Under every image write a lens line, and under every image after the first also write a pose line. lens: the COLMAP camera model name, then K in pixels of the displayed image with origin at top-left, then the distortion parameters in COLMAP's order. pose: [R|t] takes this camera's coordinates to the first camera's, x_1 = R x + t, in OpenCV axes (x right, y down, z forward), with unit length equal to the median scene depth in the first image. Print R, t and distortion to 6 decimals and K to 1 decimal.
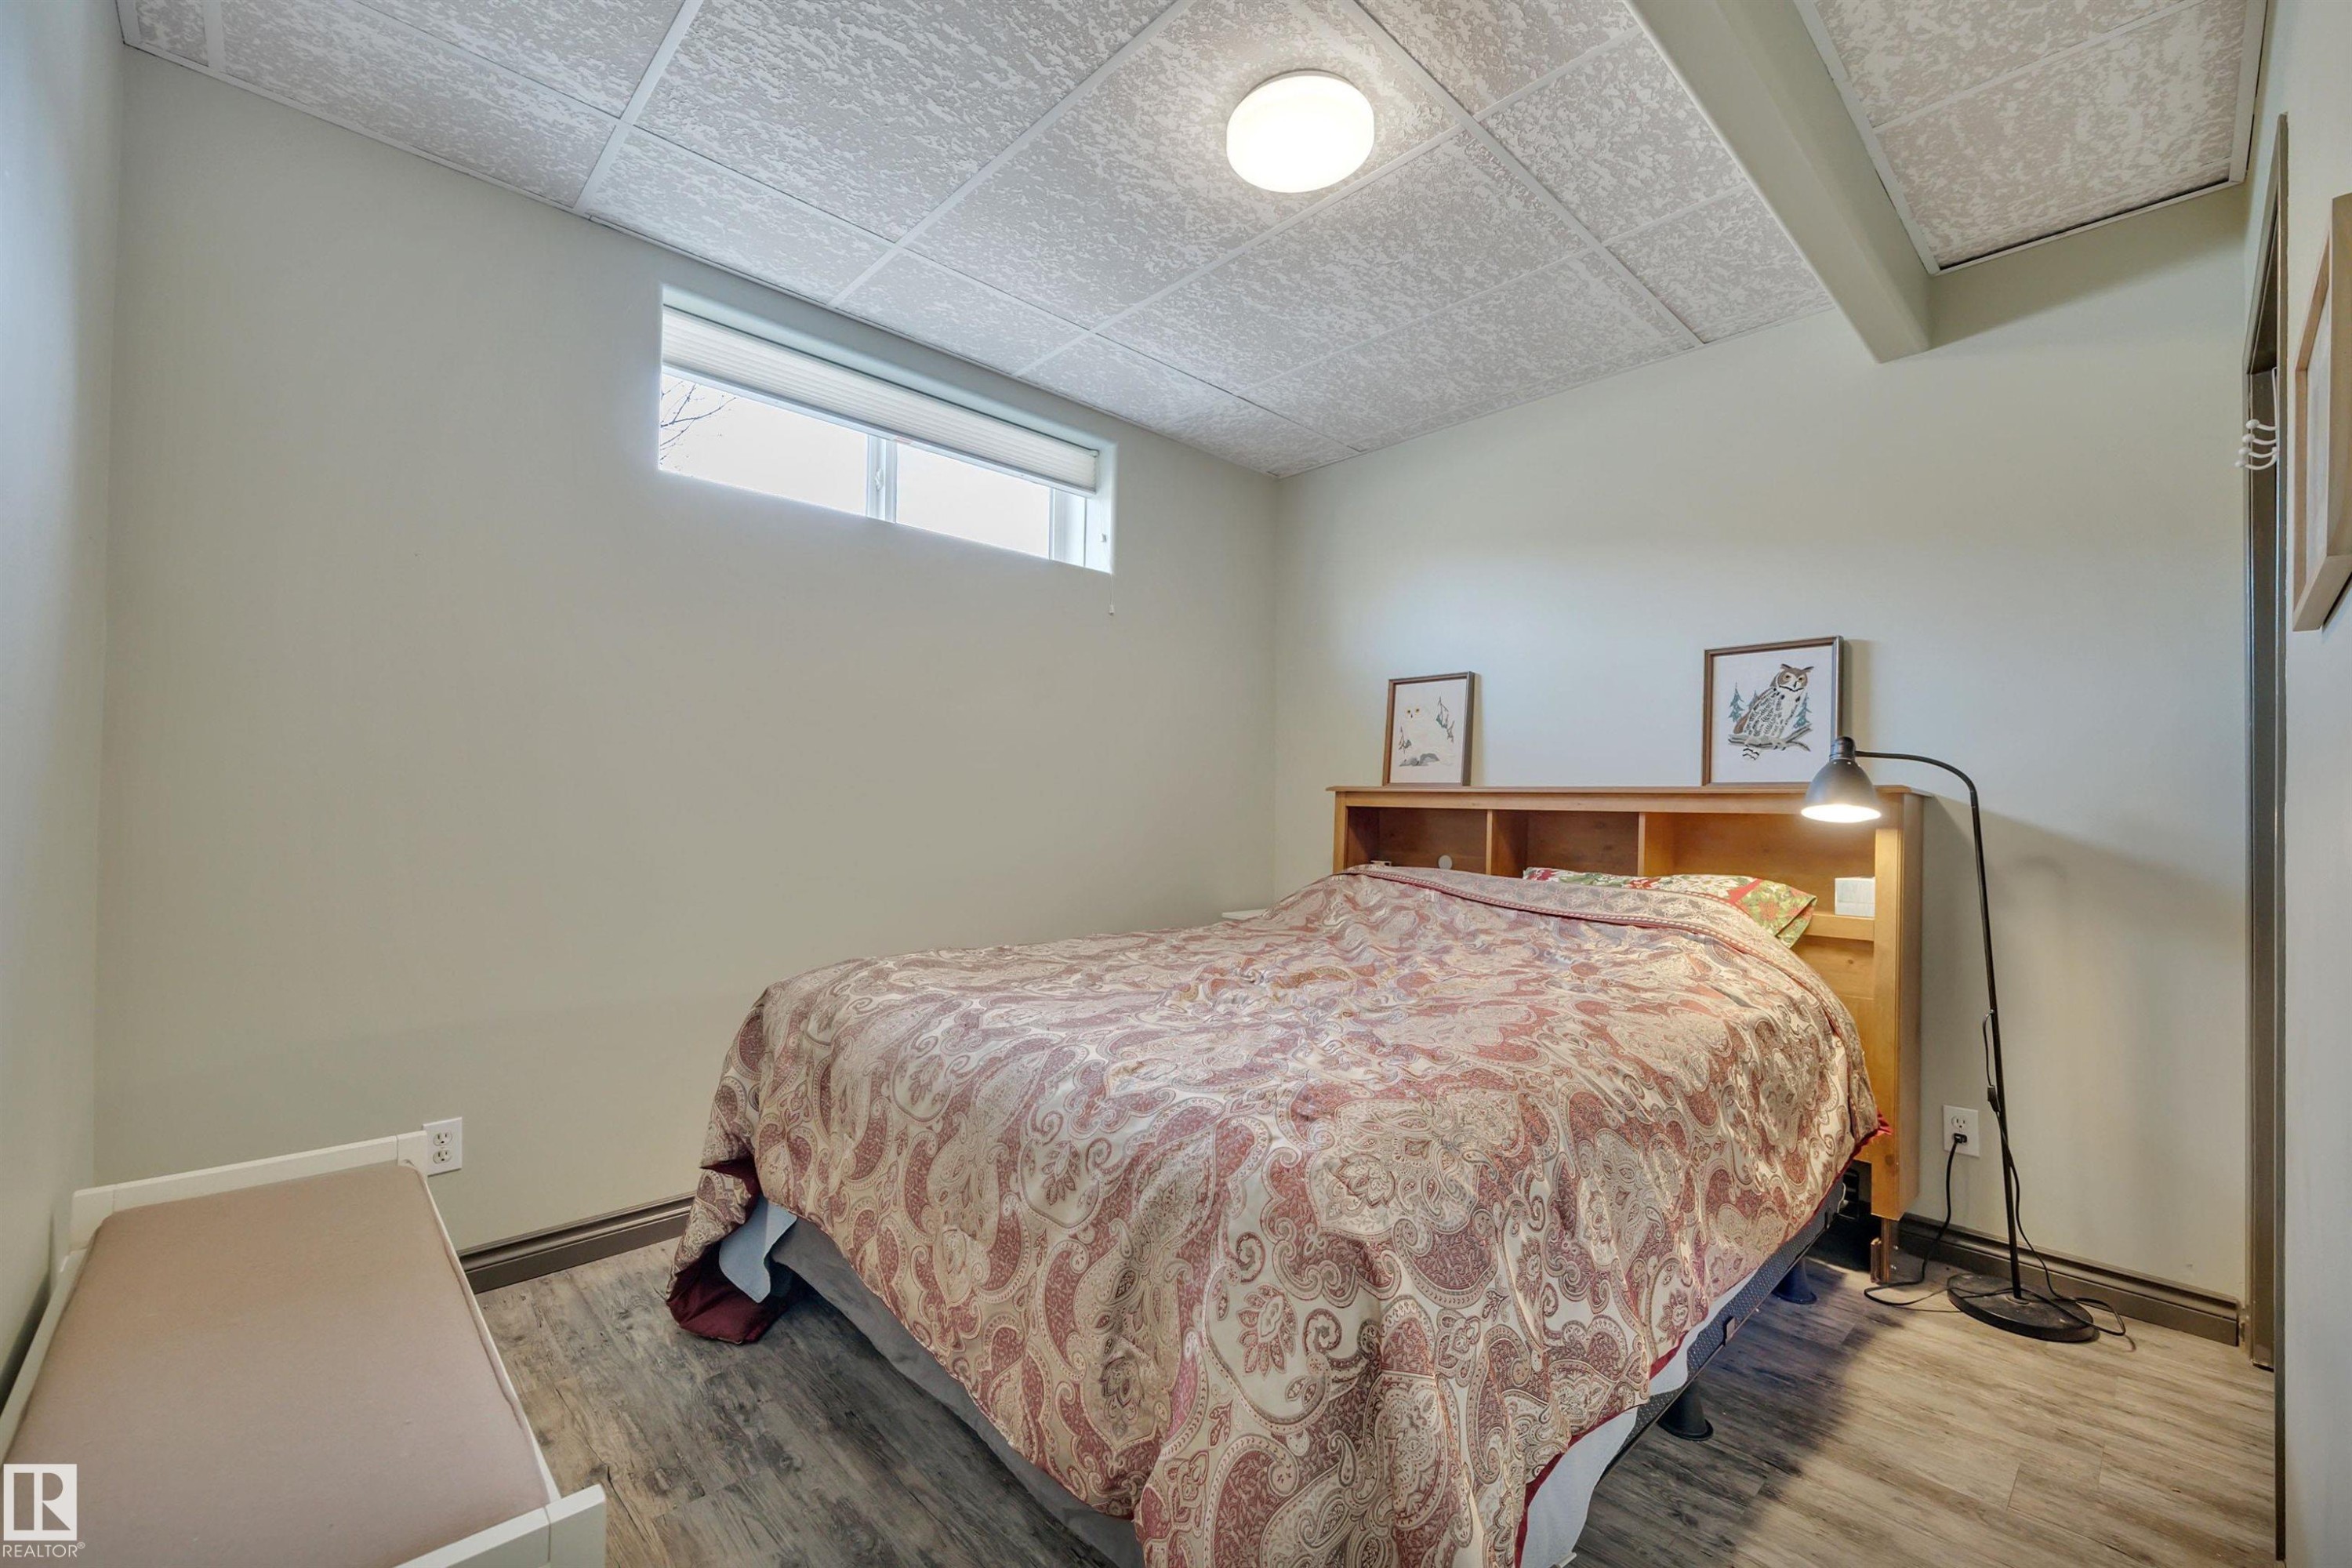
lens RADIAL K [[969.1, 0, 1176.1], [0, 969.1, 796.3], [0, 0, 1]] dist [0.000642, -0.000056]
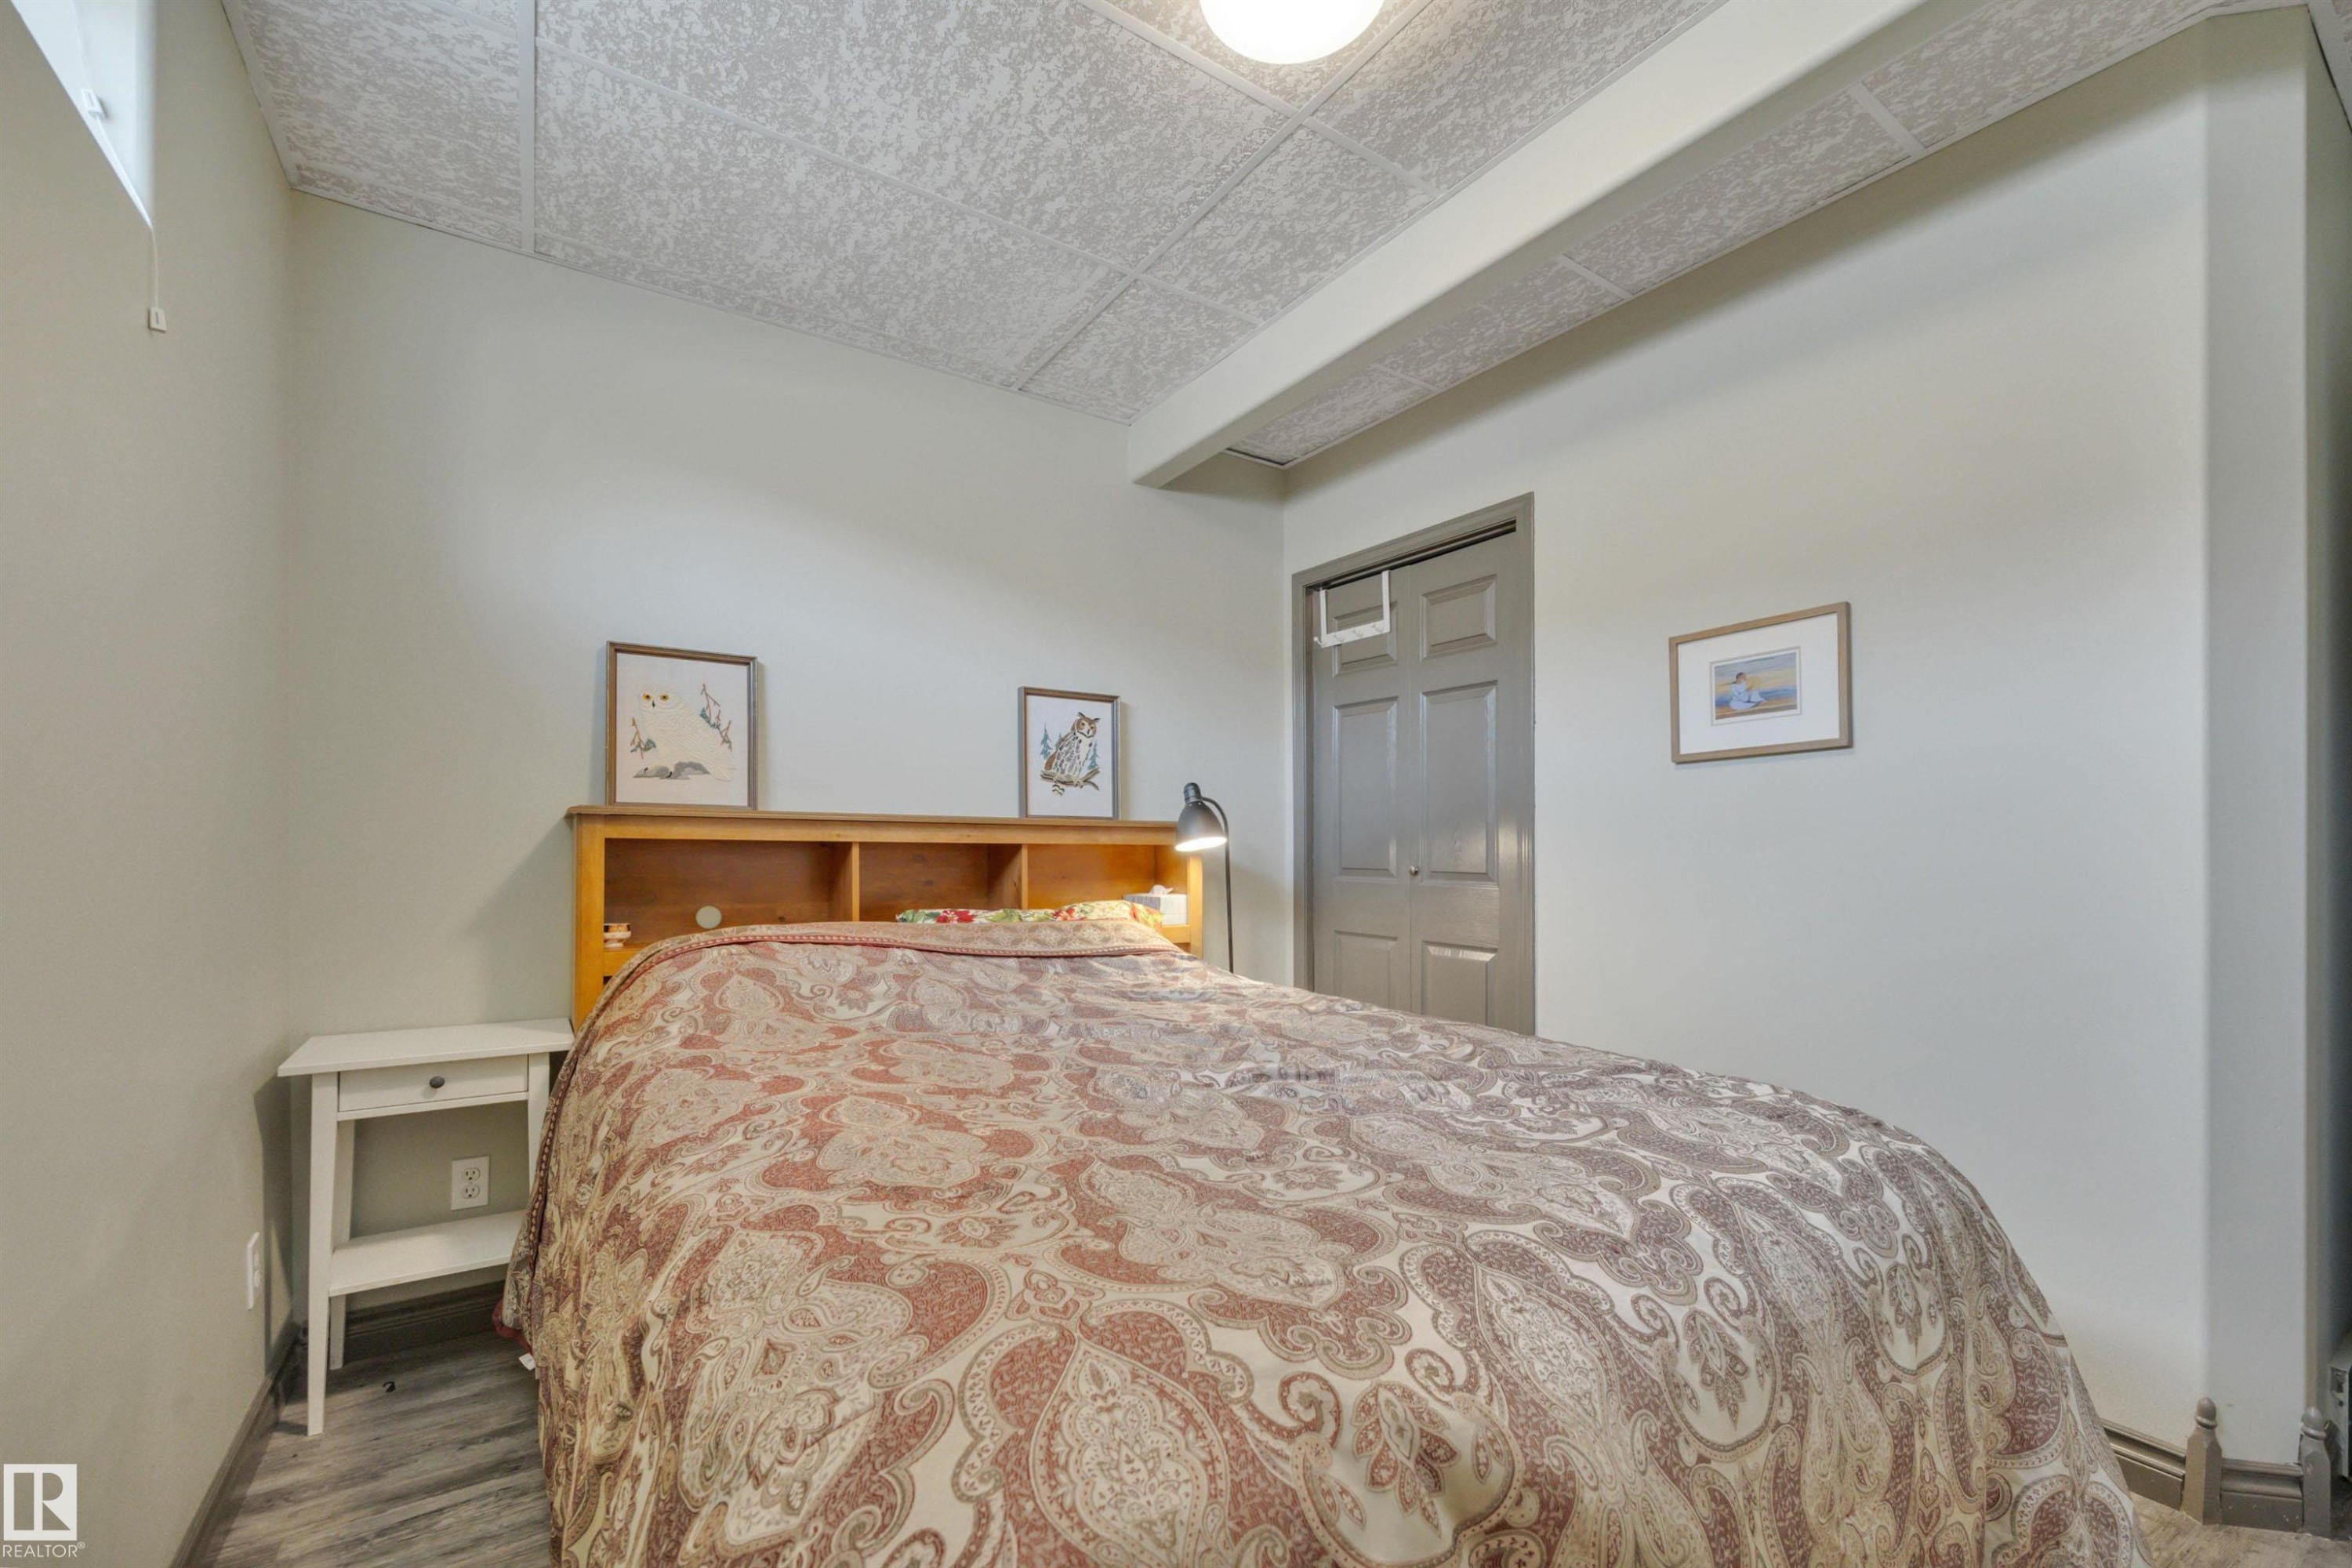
lens RADIAL K [[969.1, 0, 1182.0], [0, 969.1, 843.1], [0, 0, 1]] dist [0.000642, -0.000056]
pose [[0.171886, -0.011202, 0.985053, -0.454942], [-0.013427, 0.999816, 0.013713, -0.000115], [-0.985025, -0.015584, 0.171704, 0.655961]]
